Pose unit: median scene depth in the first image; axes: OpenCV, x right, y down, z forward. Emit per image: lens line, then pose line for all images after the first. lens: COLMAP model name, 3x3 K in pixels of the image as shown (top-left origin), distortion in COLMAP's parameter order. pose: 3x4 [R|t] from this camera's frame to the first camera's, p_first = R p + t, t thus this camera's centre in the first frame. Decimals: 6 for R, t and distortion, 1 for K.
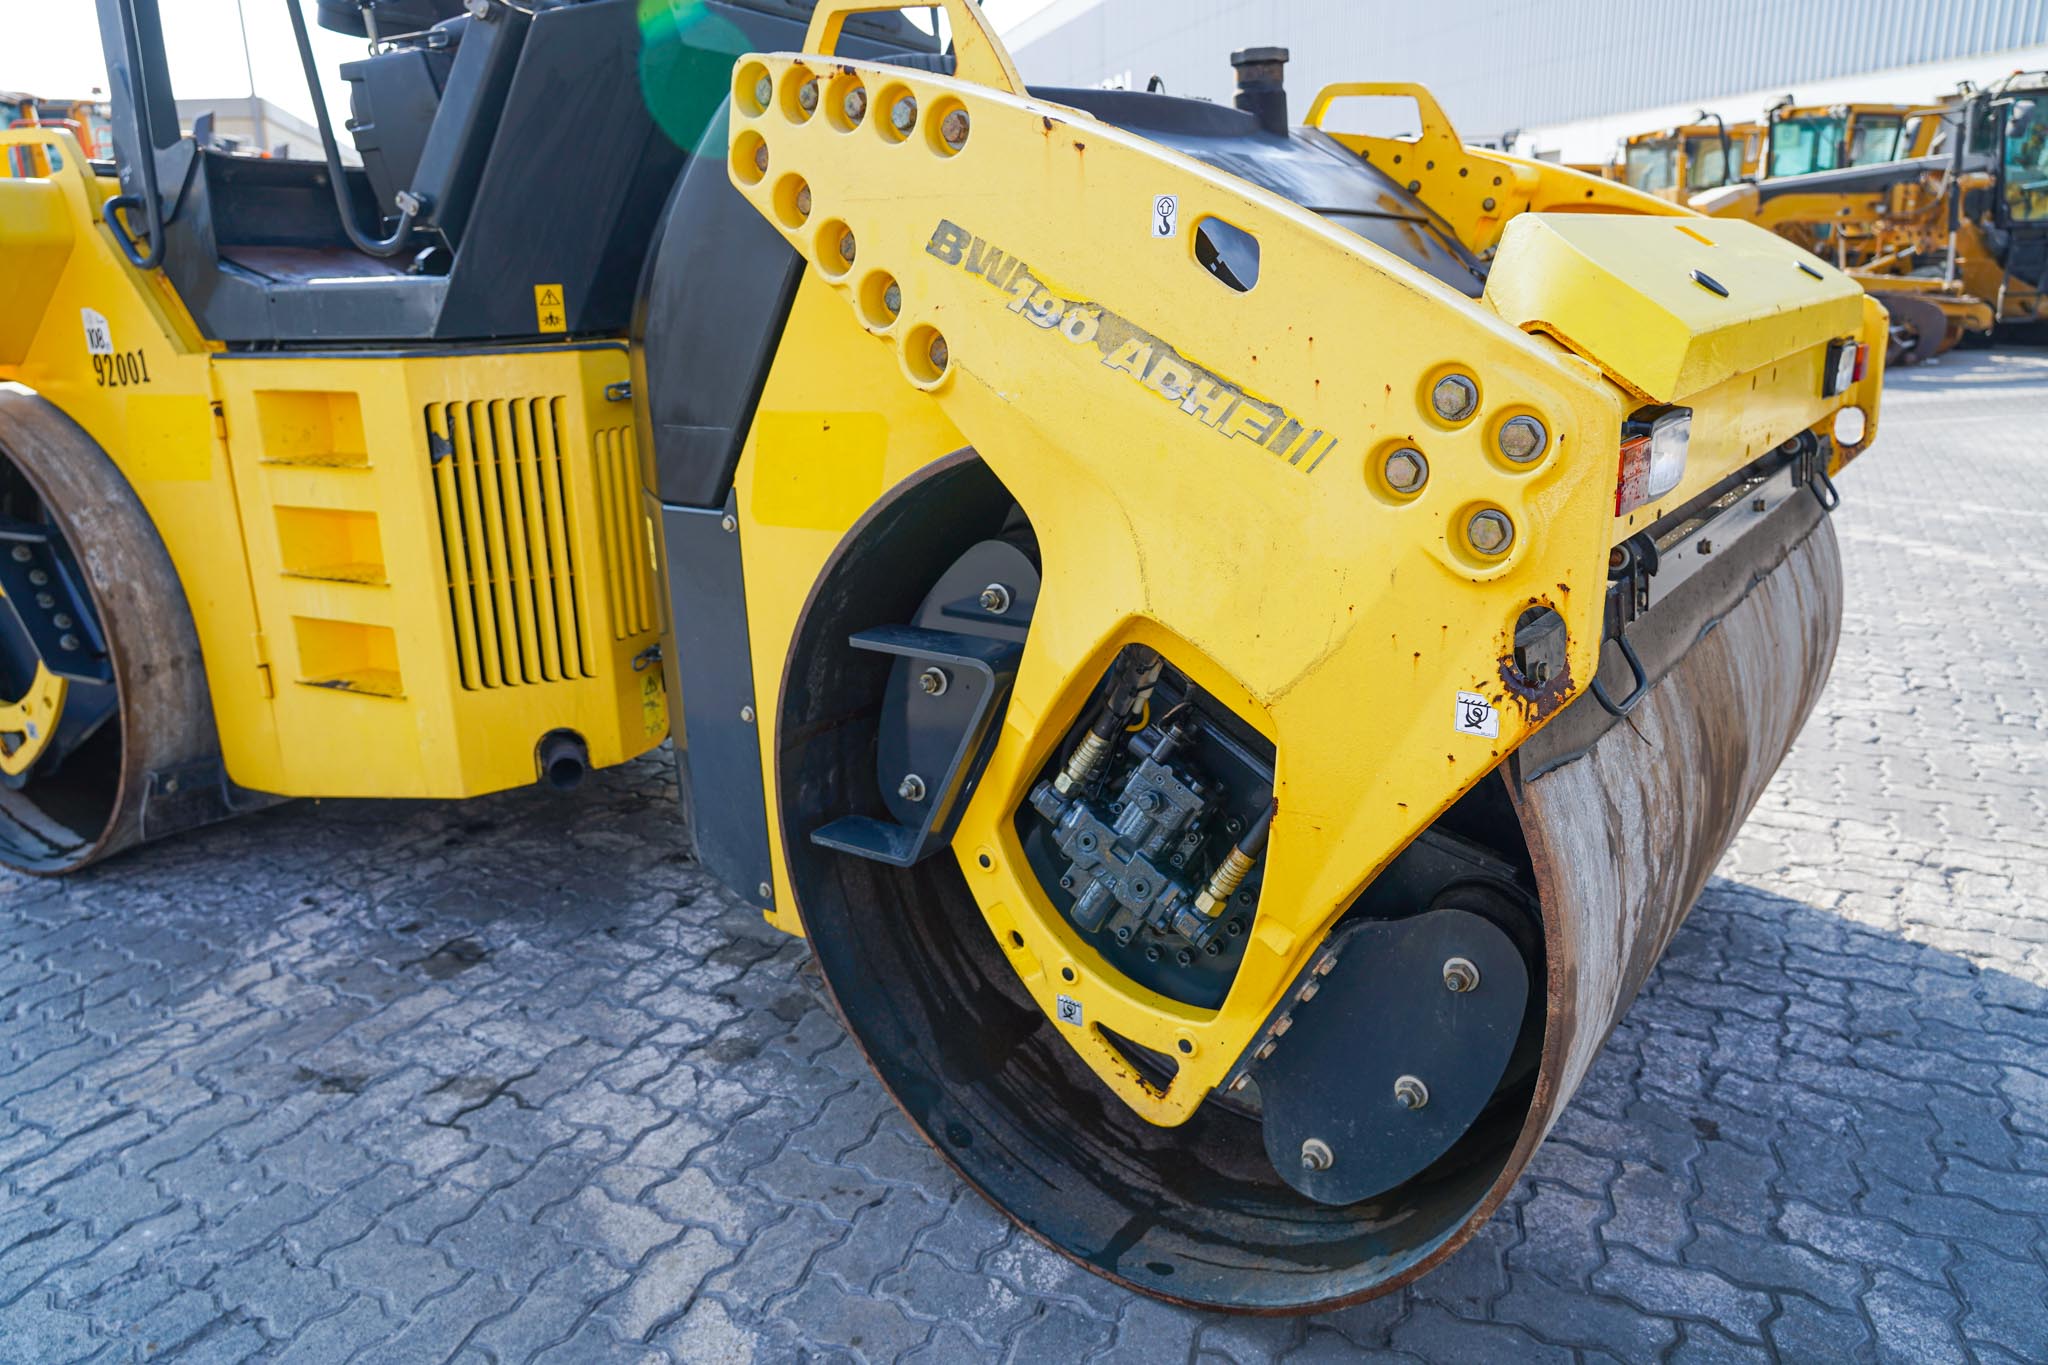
lens RADIAL K [[1395.8, 0, 1013.4], [0, 1395.8, 669.7], [0, 0, 1]] dist [-0.029321, 0.018044]
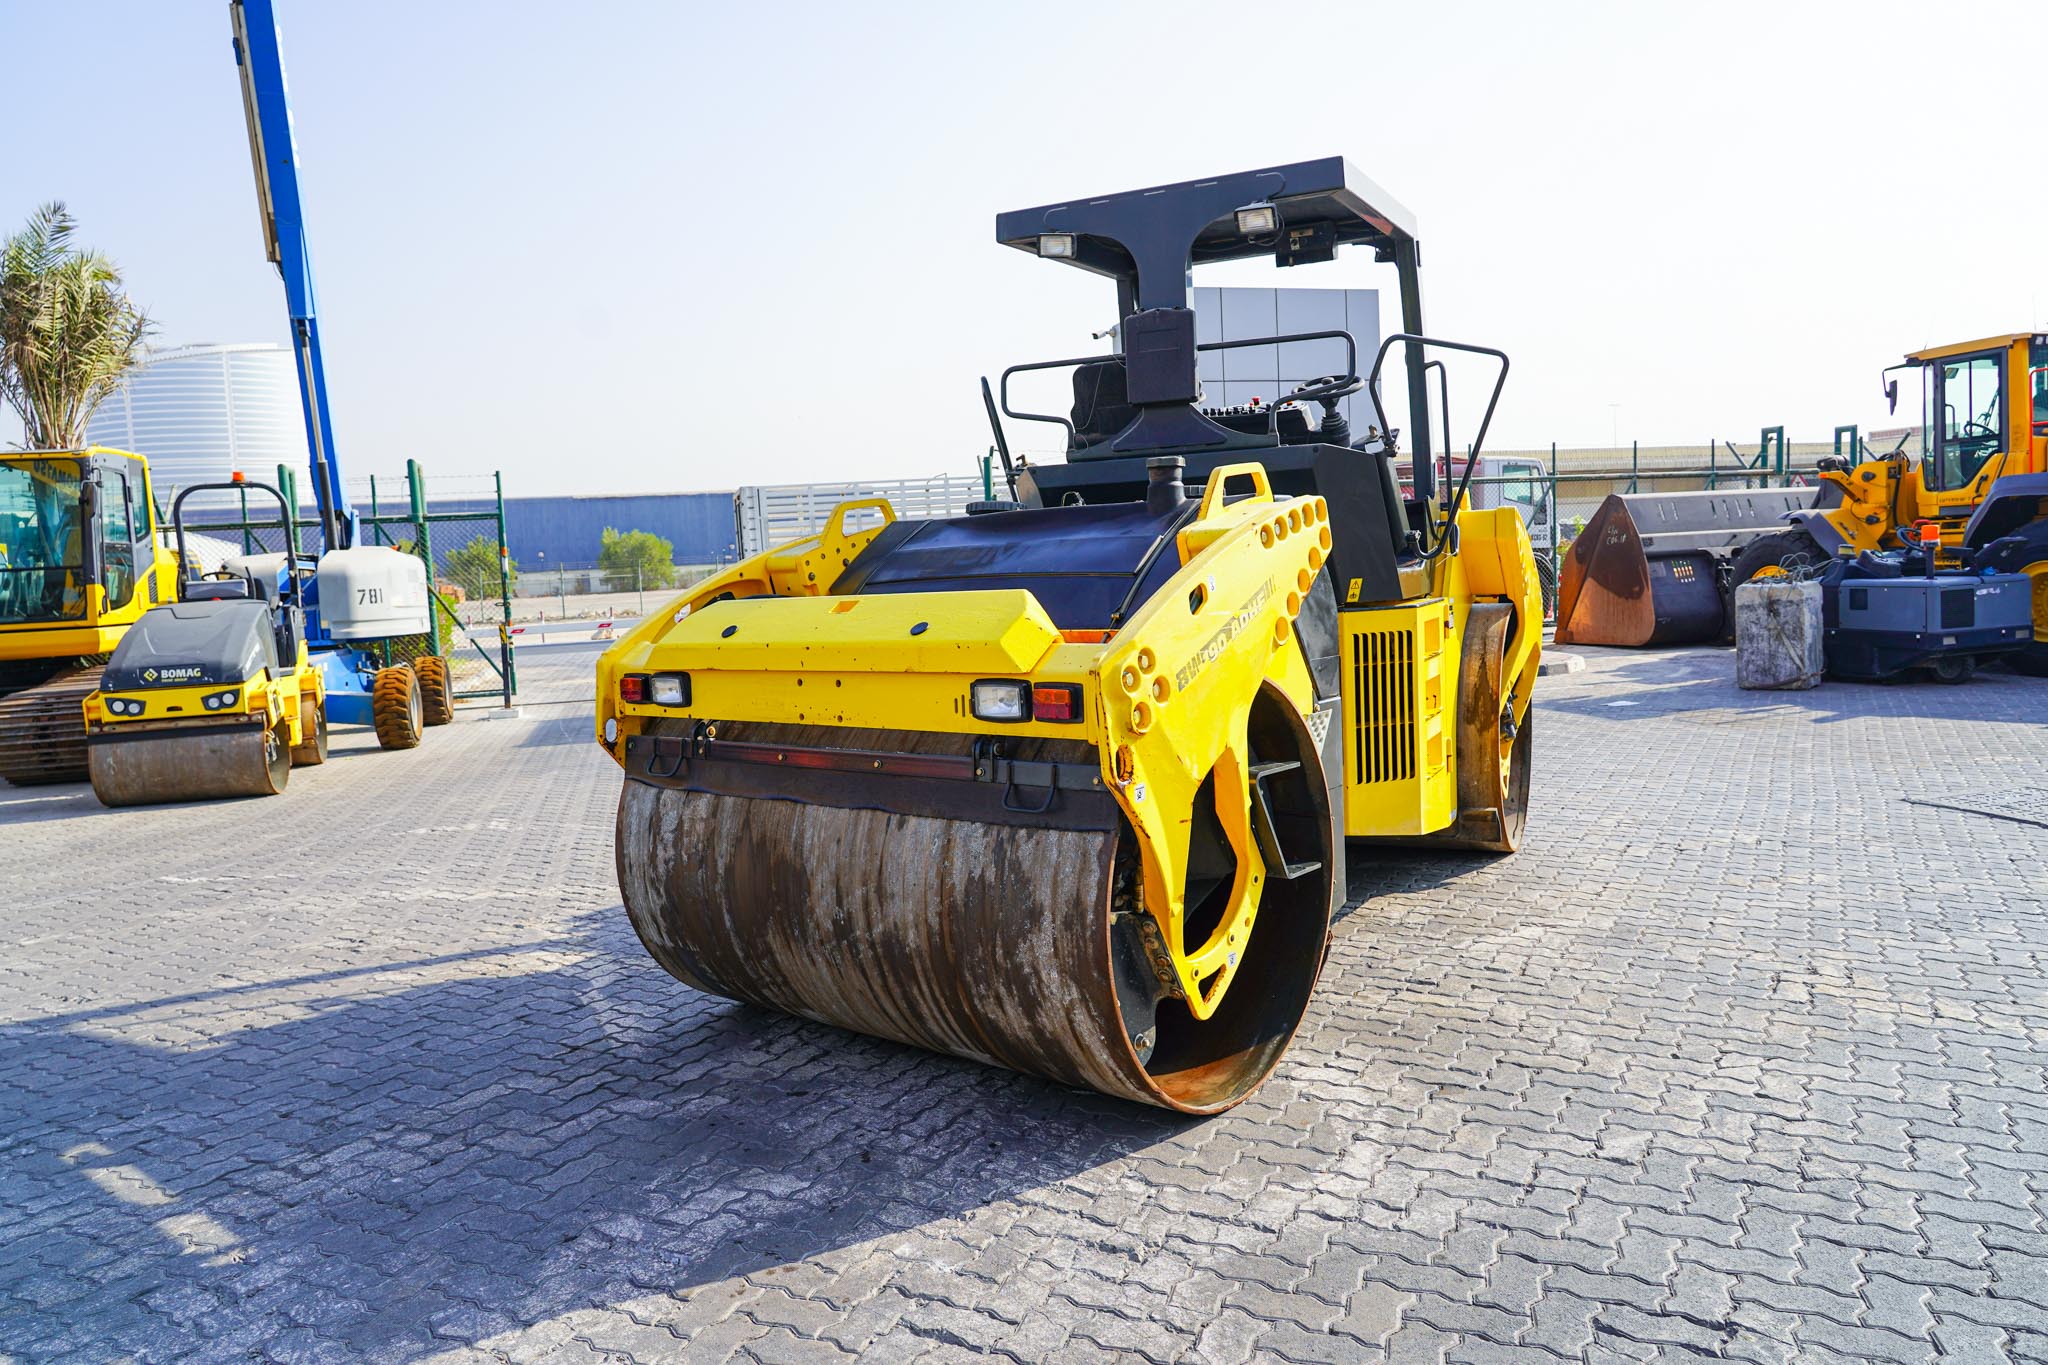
lens RADIAL K [[1395.8, 0, 1015.6], [0, 1395.8, 665.4], [0, 0, 1]] dist [-0.029321, 0.018044]
pose [[-0.031074, 0.108420, -0.993619, 1.867209], [-0.230480, 0.966532, 0.112672, -0.393315], [0.972581, 0.232510, -0.005046, 0.975477]]
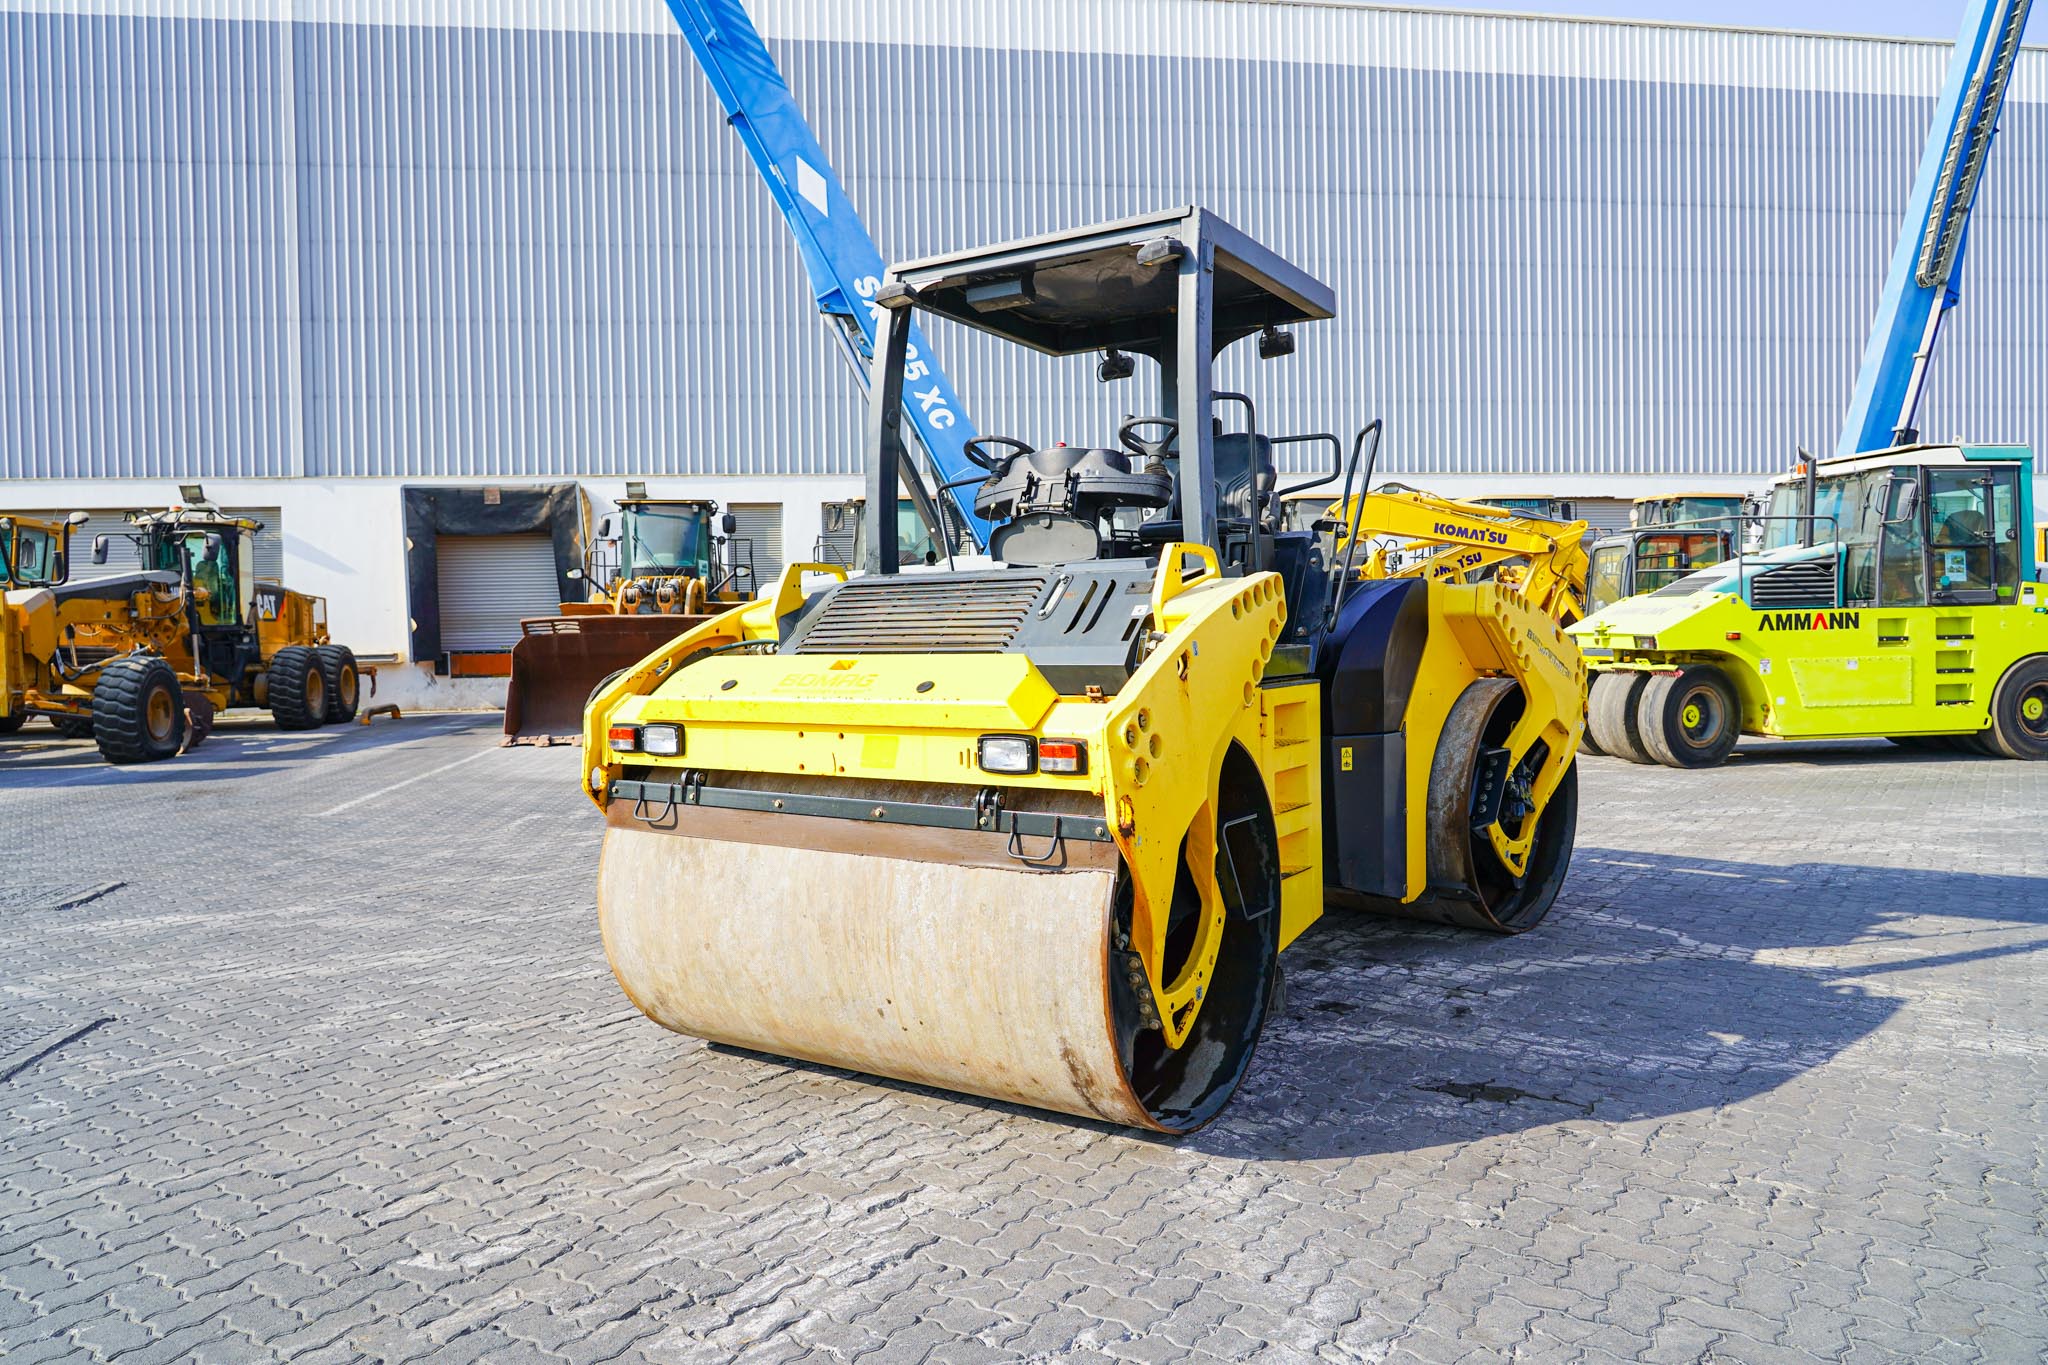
lens RADIAL K [[1395.8, 0, 1014.0], [0, 1395.8, 677.7], [0, 0, 1]] dist [-0.029321, 0.018044]
pose [[0.116787, -0.014790, 0.993047, -2.511178], [0.288341, 0.957326, -0.019652, -0.320725], [-0.950379, 0.288631, 0.116068, 1.188815]]
